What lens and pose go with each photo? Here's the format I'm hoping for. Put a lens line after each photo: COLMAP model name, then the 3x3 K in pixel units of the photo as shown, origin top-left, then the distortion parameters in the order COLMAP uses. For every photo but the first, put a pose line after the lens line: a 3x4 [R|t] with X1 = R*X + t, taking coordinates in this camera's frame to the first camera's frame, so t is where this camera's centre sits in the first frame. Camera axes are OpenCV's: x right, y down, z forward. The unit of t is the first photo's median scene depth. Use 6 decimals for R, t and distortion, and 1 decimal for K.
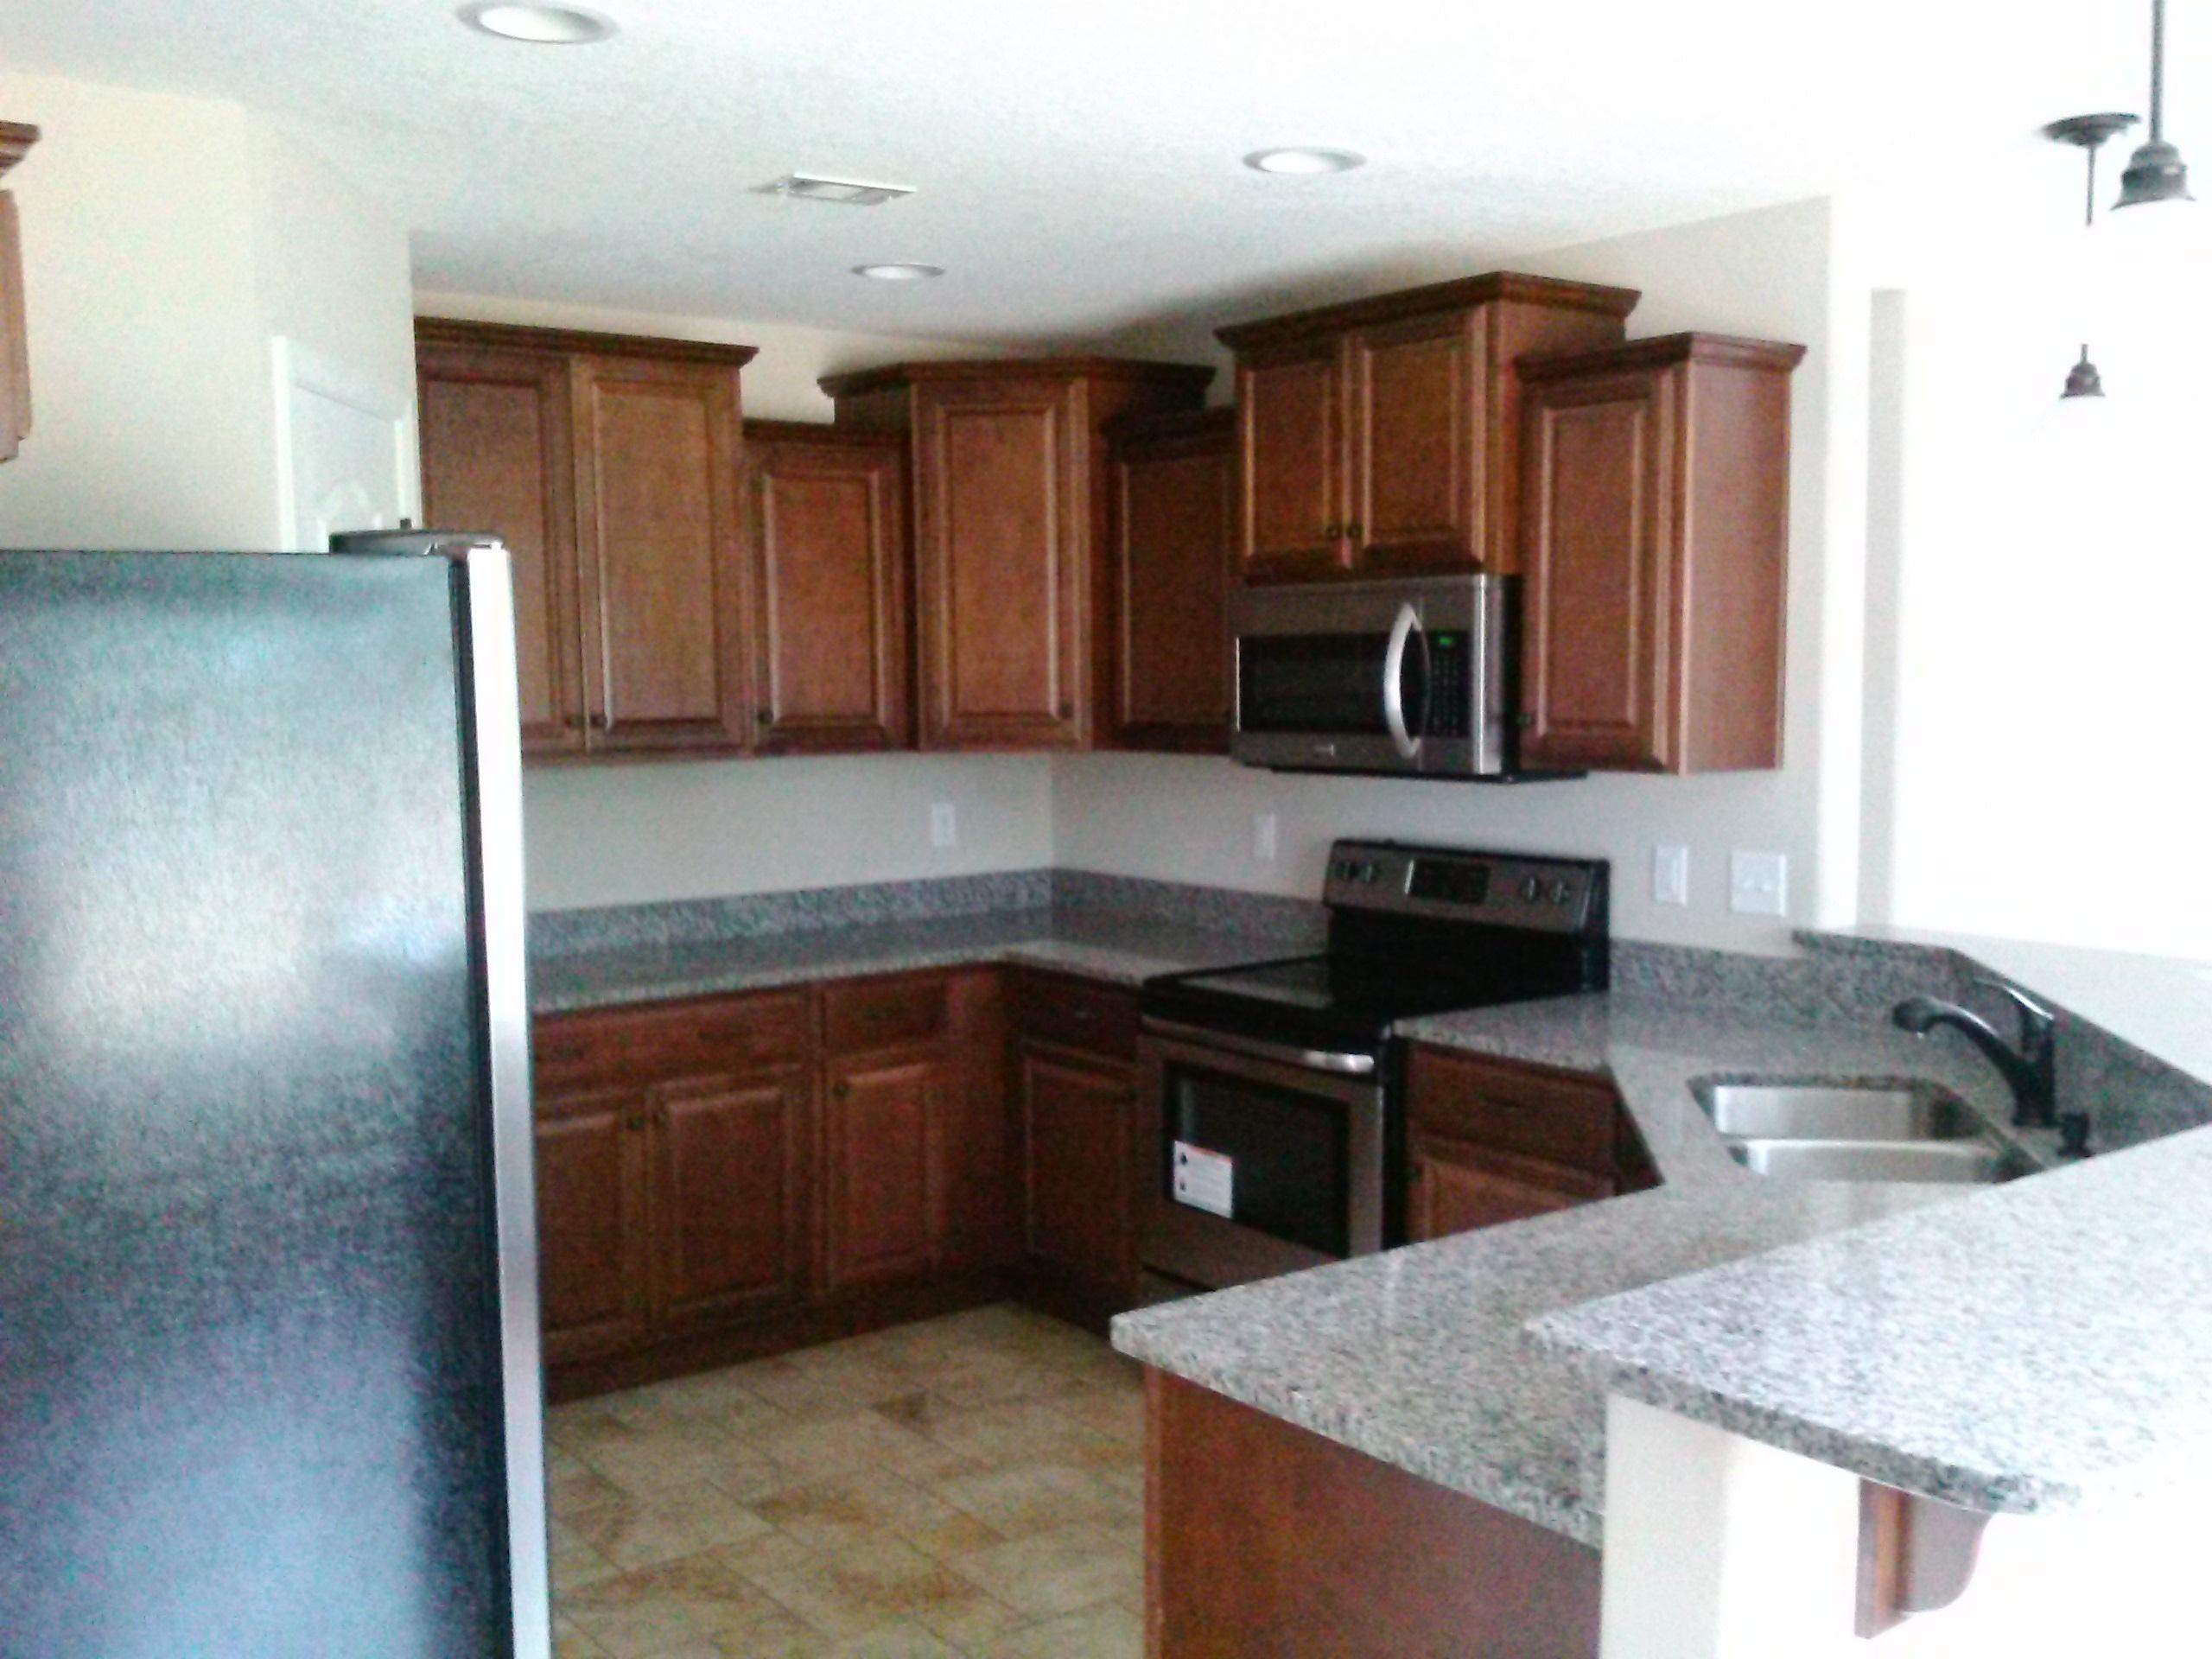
lens RADIAL K [[2121.1, 0, 1105.2], [0, 2121.1, 851.1], [0, 0, 1]] dist [-0.023104, 0.000000]
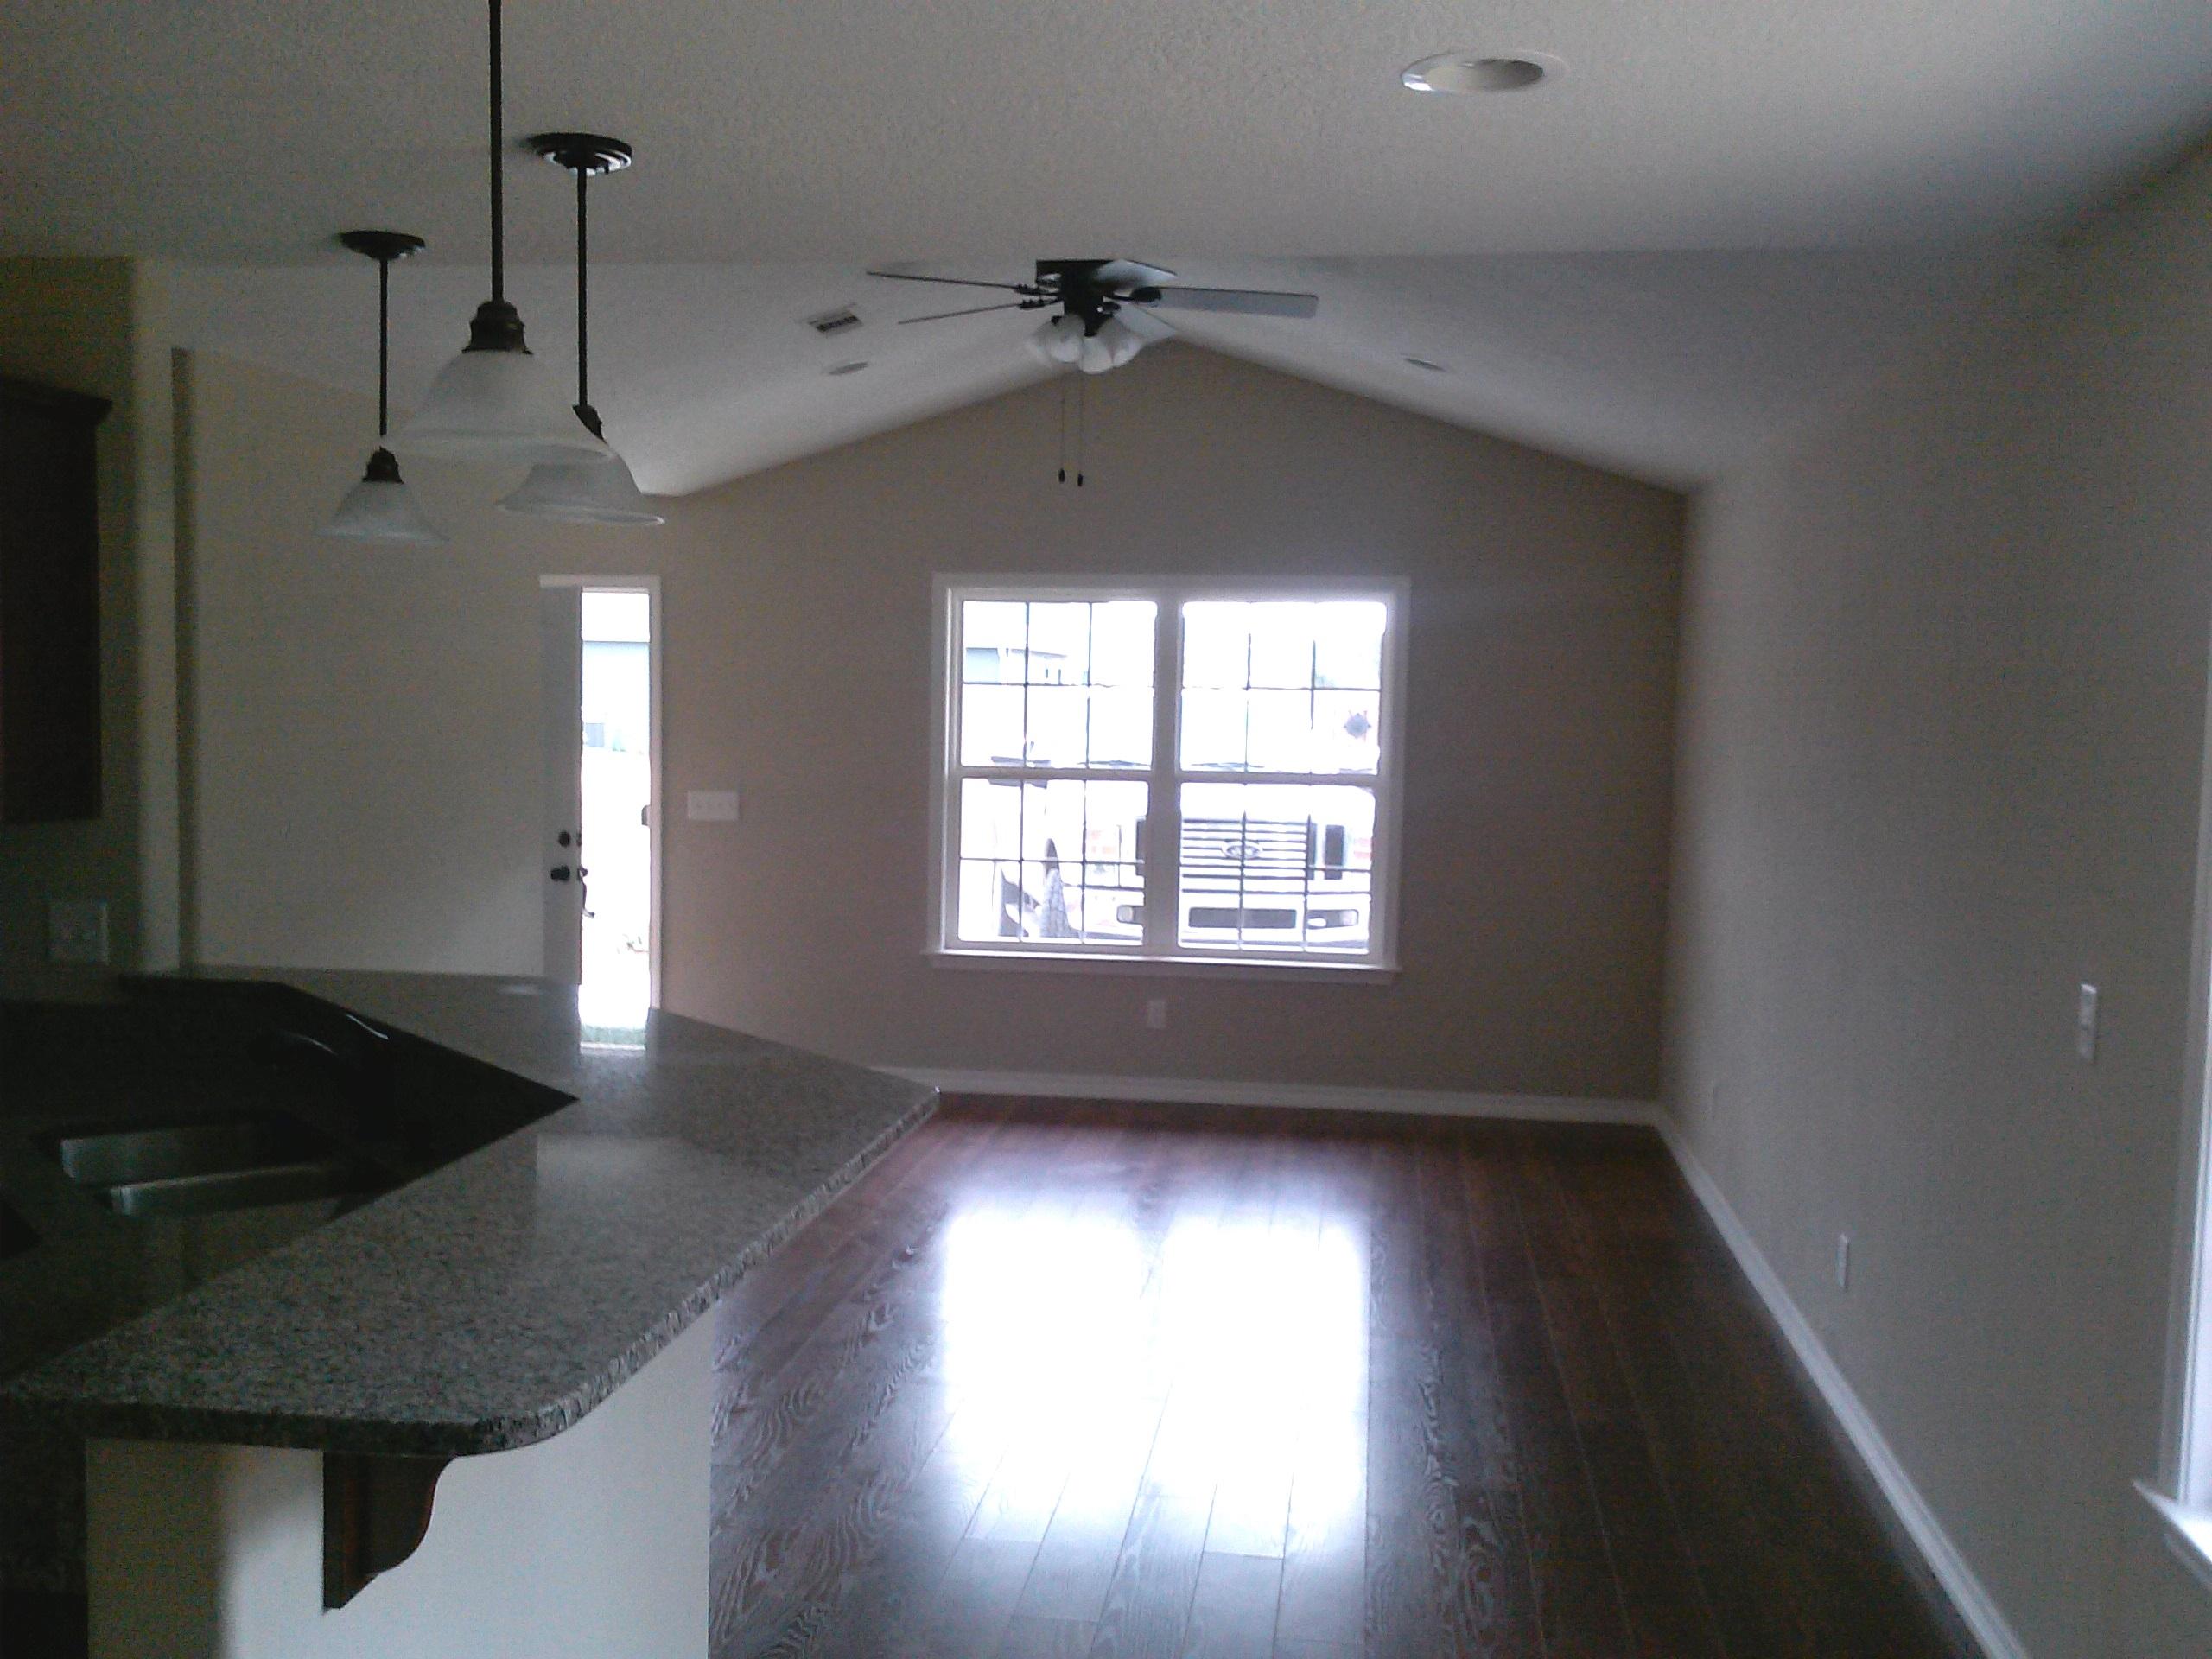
lens RADIAL K [[2121.1, 0, 1103.1], [0, 2121.1, 826.1], [0, 0, 1]] dist [-0.023104, 0.000000]
pose [[0.689780, -0.022098, 0.723682, -0.160690], [0.039975, 0.999172, -0.007592, -0.016034], [-0.722915, 0.034166, 0.690092, -0.081291]]
